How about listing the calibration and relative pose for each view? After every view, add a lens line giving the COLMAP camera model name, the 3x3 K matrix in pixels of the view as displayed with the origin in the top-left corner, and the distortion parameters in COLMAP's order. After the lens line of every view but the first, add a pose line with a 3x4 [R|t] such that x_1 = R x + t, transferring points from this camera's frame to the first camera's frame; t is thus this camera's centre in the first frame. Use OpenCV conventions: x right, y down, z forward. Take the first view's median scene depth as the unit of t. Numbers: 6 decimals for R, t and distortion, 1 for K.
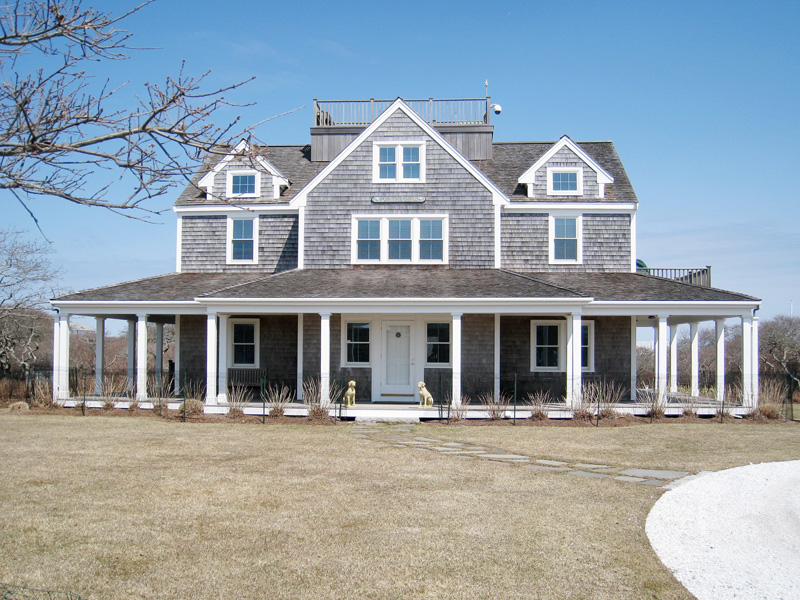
lens RADIAL K [[921.9, 0, 400.0], [0, 921.9, 300.0], [0, 0, 1]] dist [-0.130942, 0.000141]
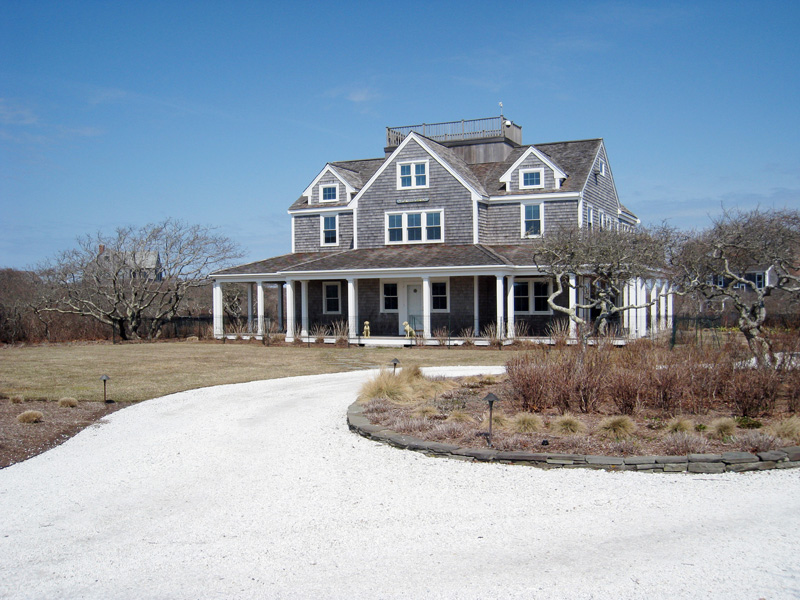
lens RADIAL K [[921.9, 0, 400.0], [0, 921.9, 300.0], [0, 0, 1]] dist [-0.130942, 0.000141]
pose [[0.924097, -0.014918, -0.381866, 0.545721], [0.038946, 0.997712, 0.055270, -0.031074], [0.380167, -0.065947, 0.922564, -0.395475]]
